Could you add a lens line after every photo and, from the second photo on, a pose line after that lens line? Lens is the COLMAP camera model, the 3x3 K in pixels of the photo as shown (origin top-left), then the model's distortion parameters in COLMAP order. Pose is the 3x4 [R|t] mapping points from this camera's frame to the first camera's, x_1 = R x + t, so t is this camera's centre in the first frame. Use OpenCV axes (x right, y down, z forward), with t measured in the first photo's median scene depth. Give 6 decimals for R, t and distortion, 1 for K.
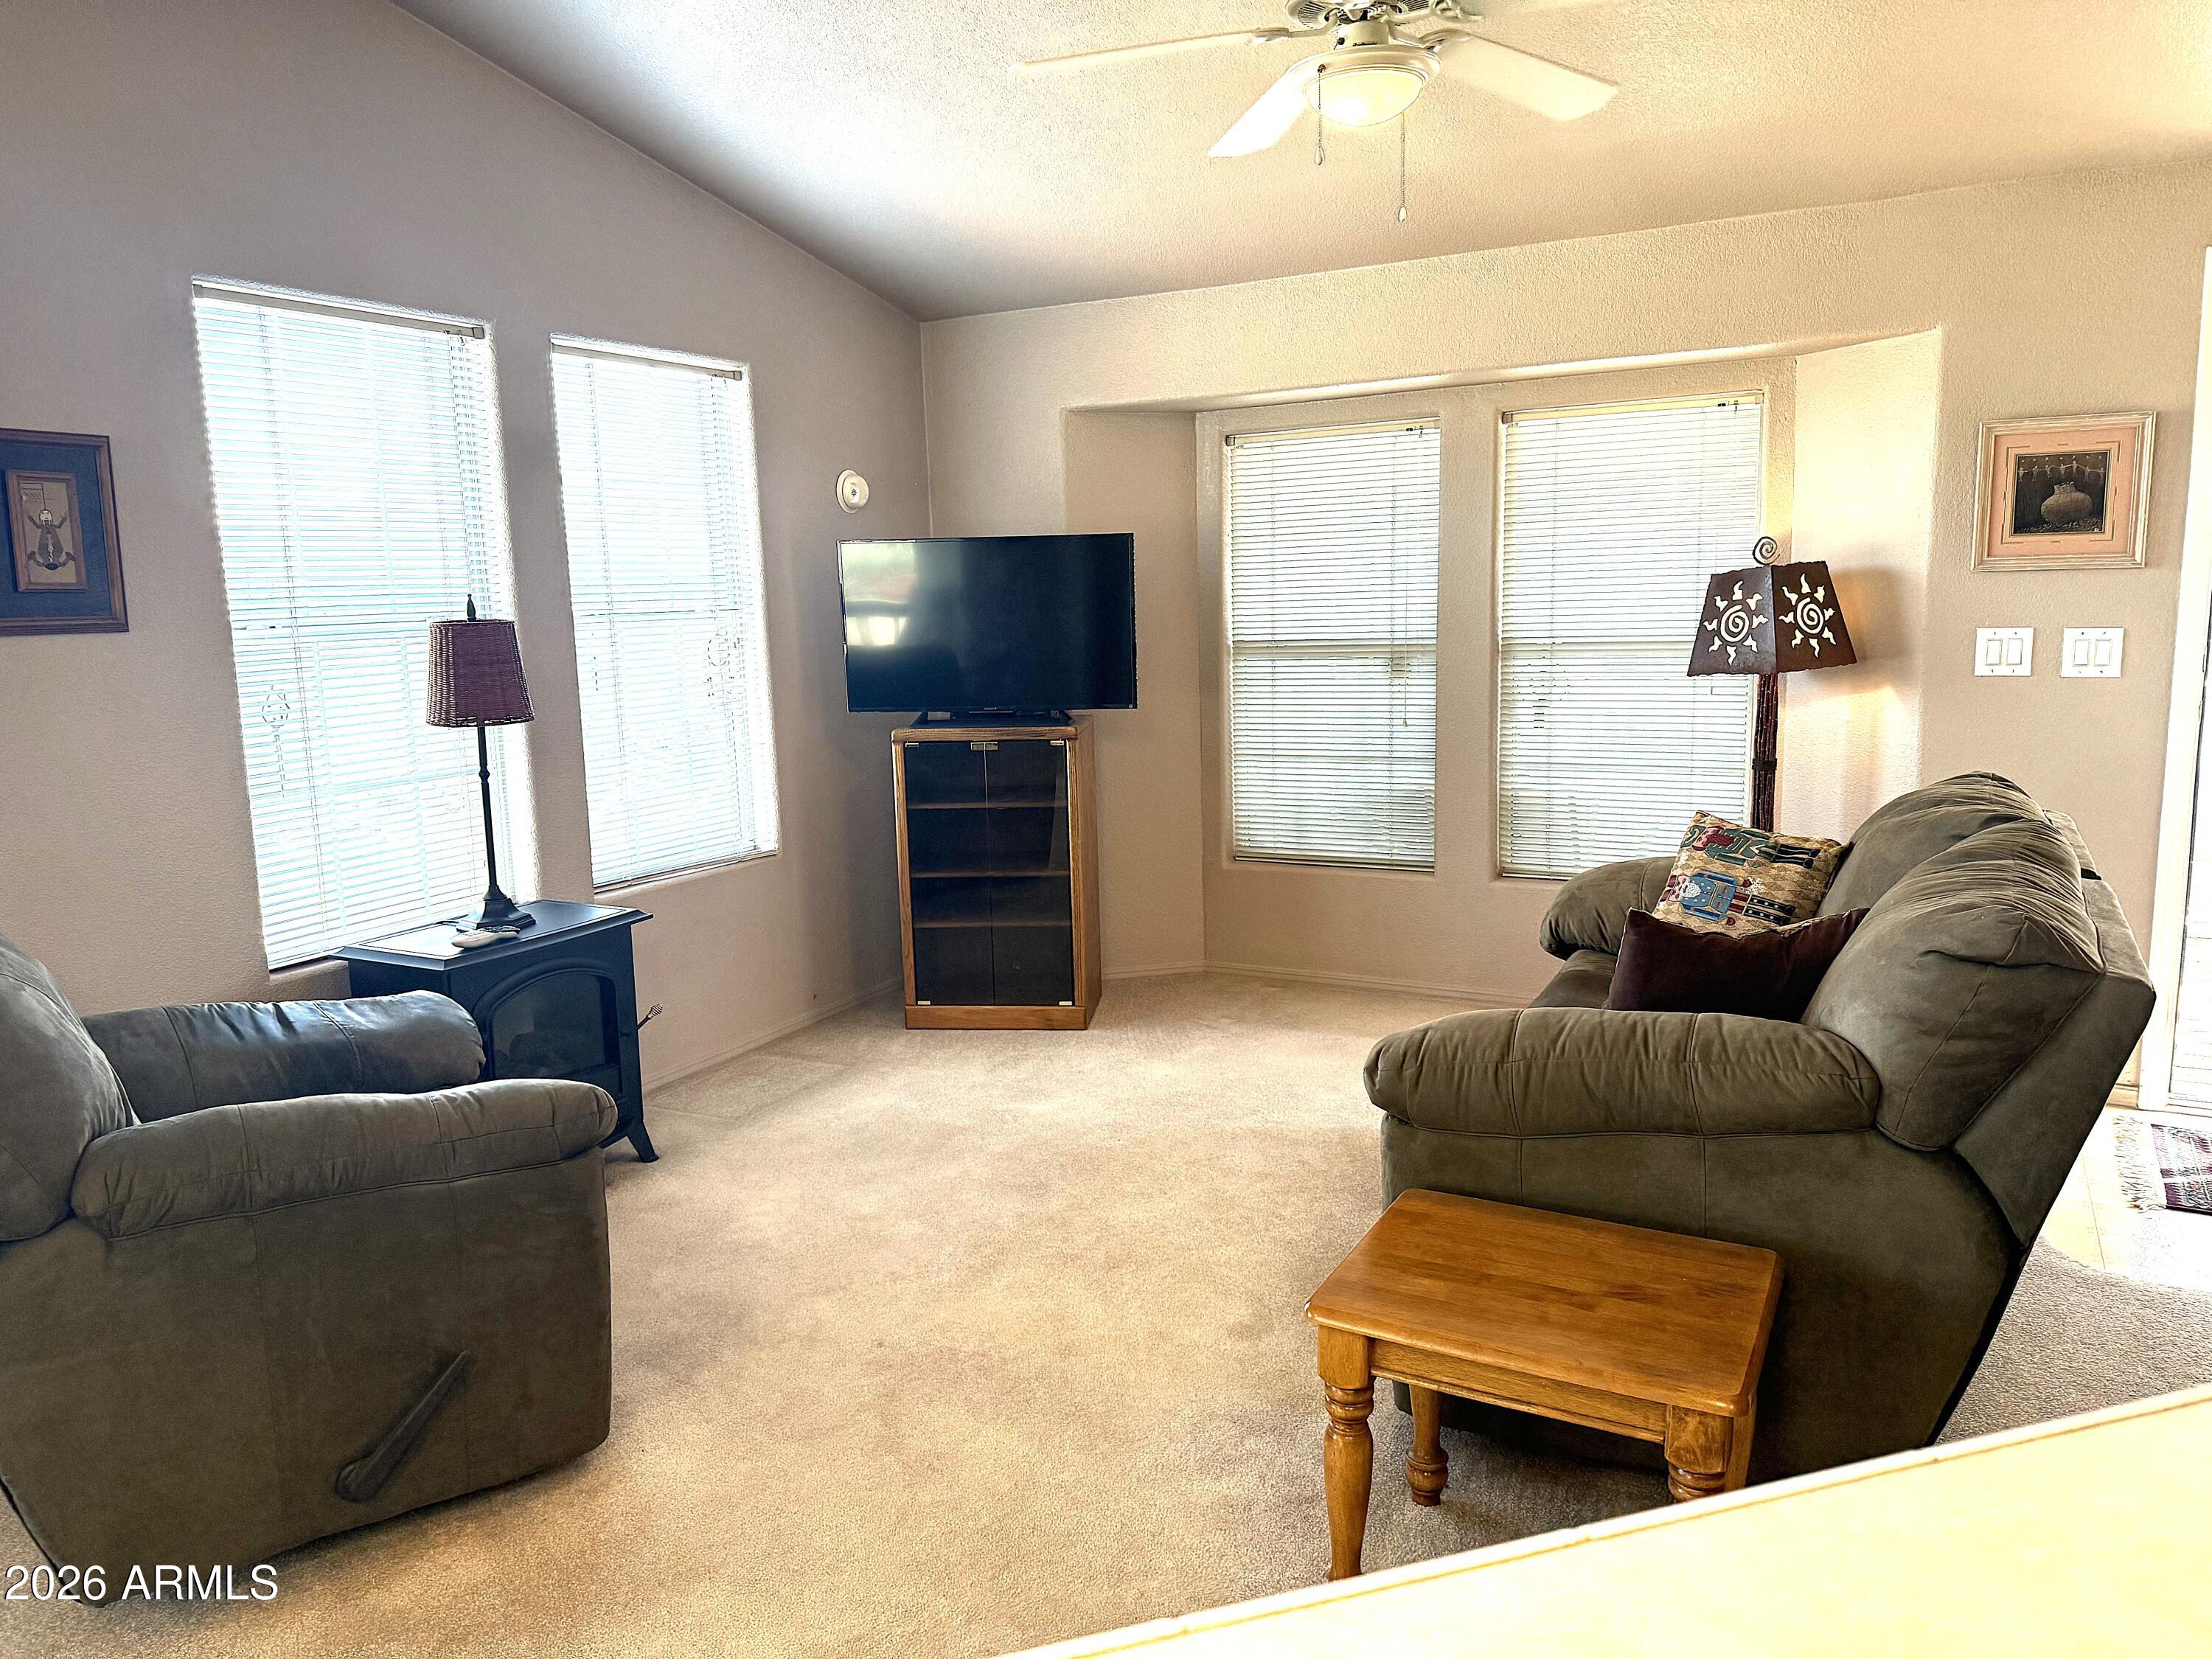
lens RADIAL K [[1558.2, 0, 1107.0], [0, 1558.2, 828.6], [0, 0, 1]] dist [0.009471, -0.007072]
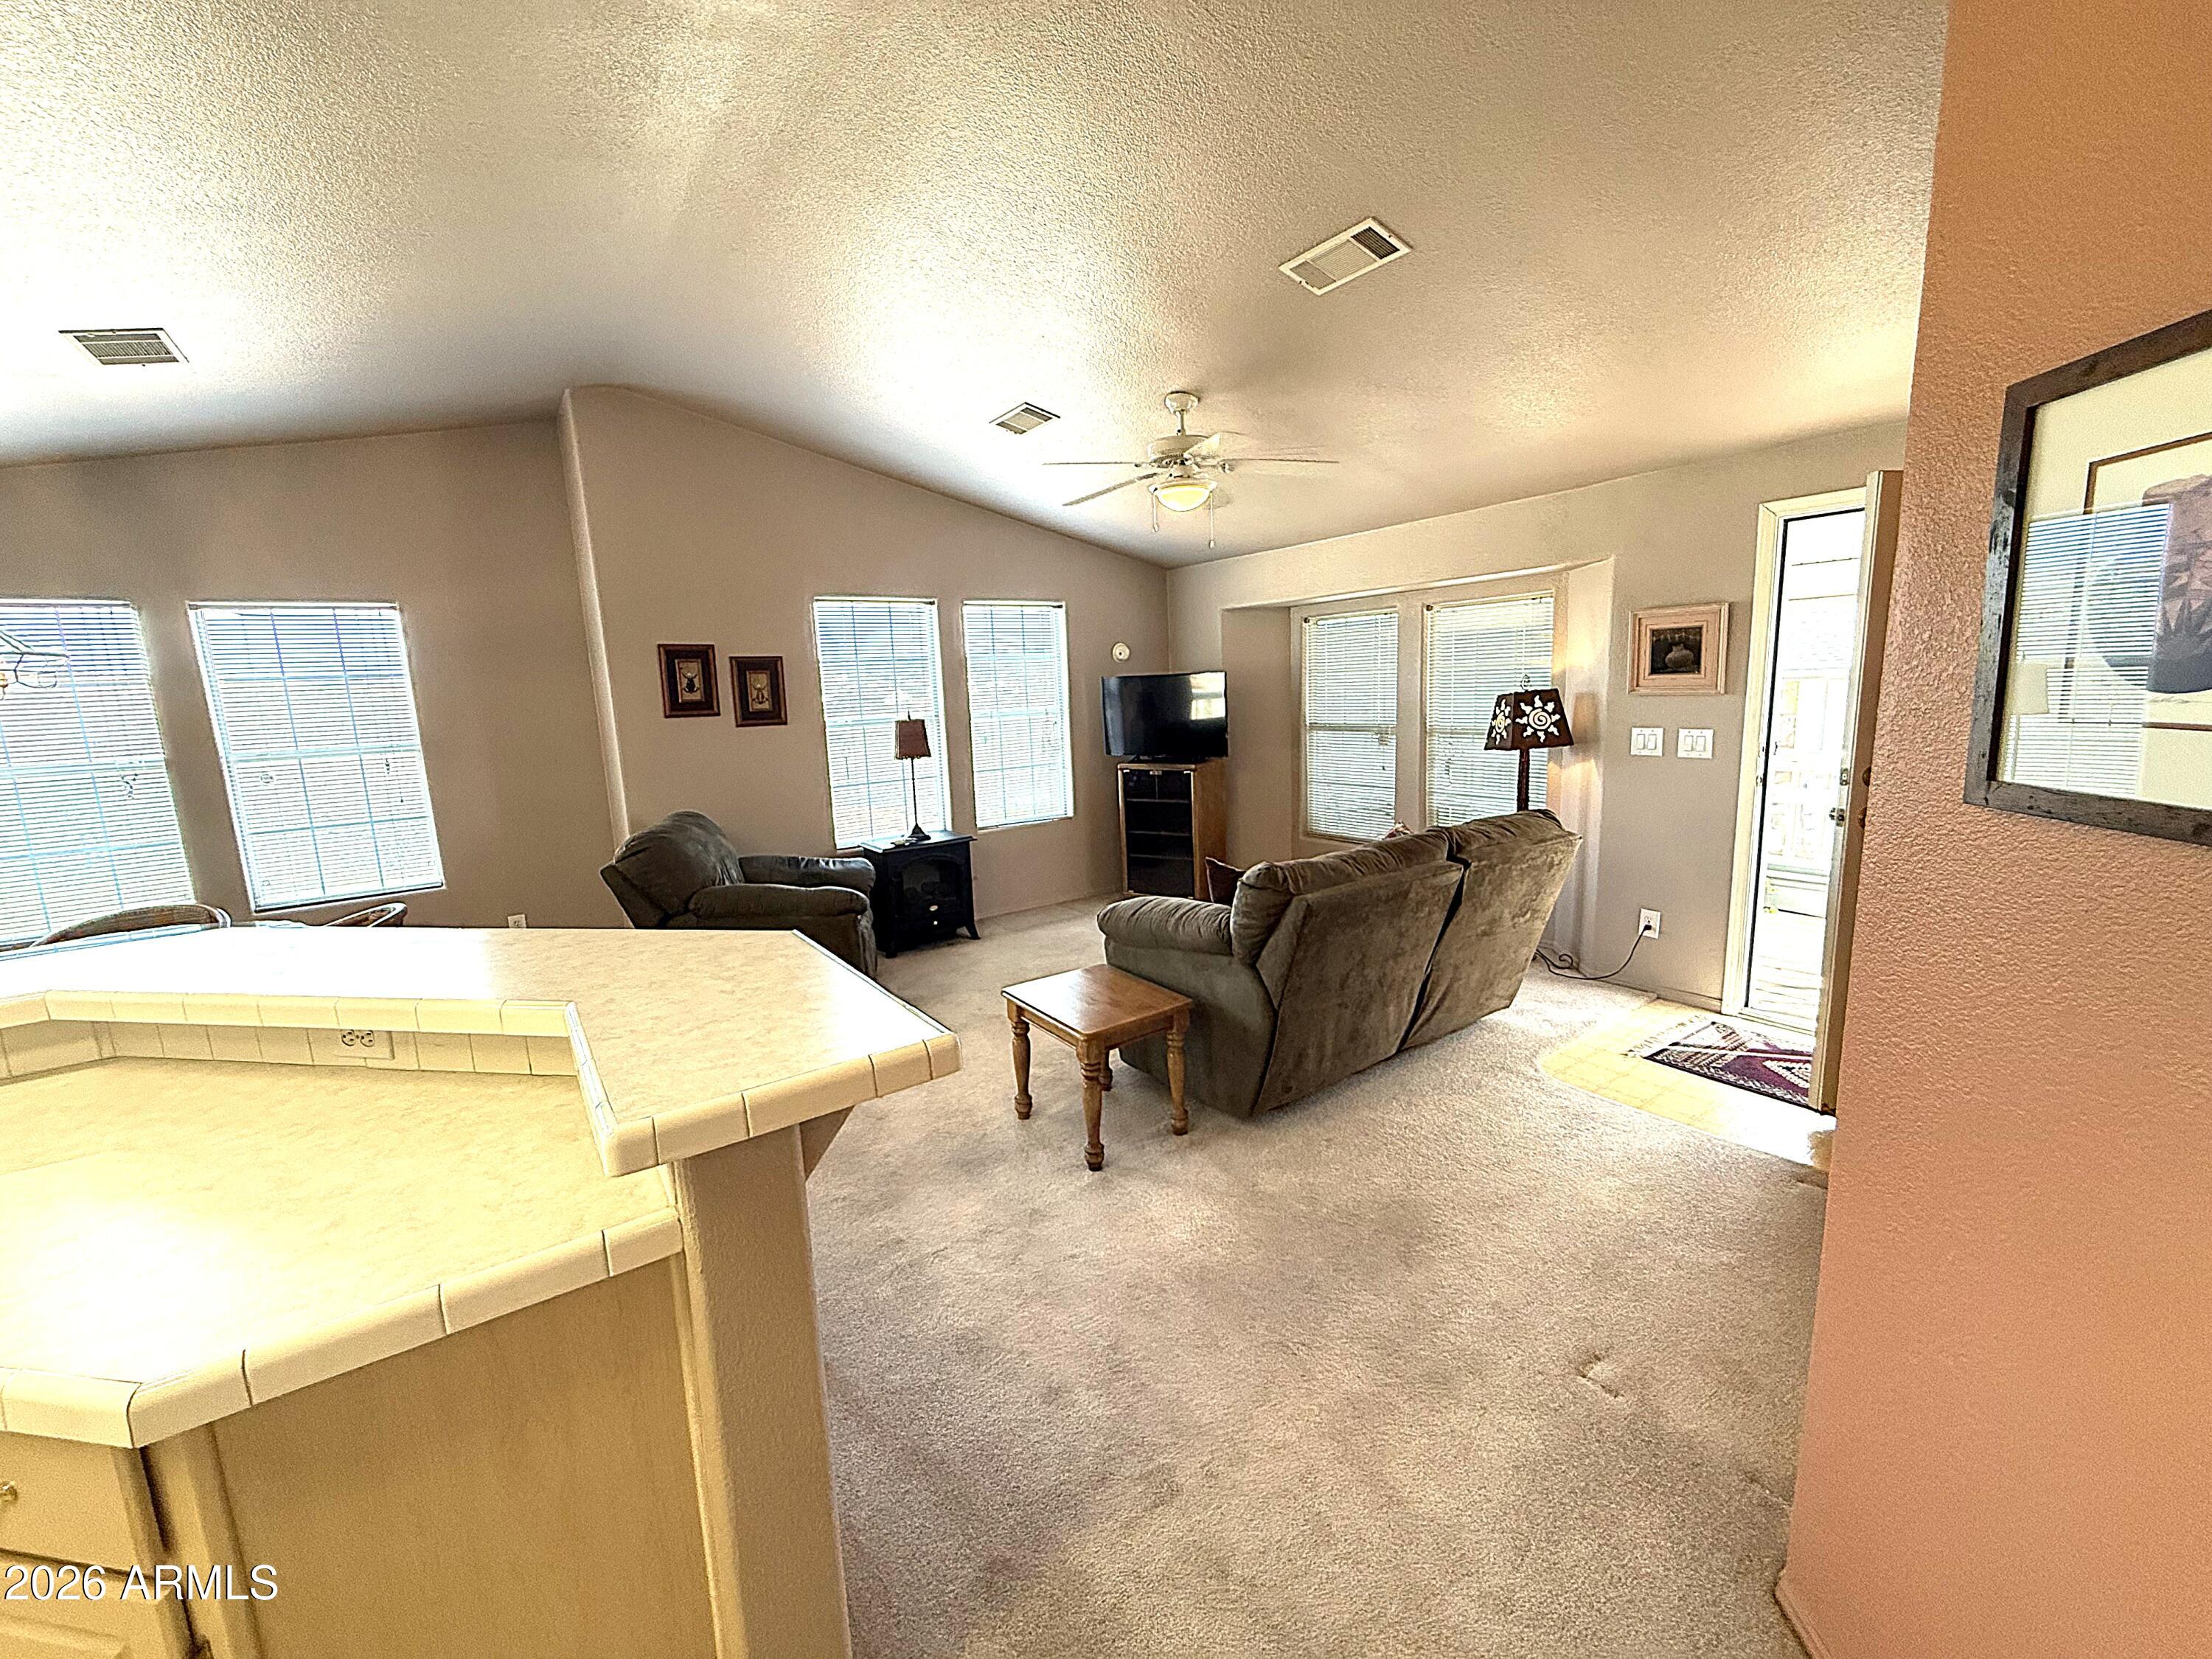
lens RADIAL K [[879.8, 0, 1100.7], [0, 879.8, 827.0], [0, 0, 1]] dist [0.001337, 0.000161]
pose [[0.899095, 0.061962, -0.433346, 0.442736], [-0.052996, 0.998057, 0.032753, -0.017472], [0.434534, -0.006483, 0.900632, -0.144968]]
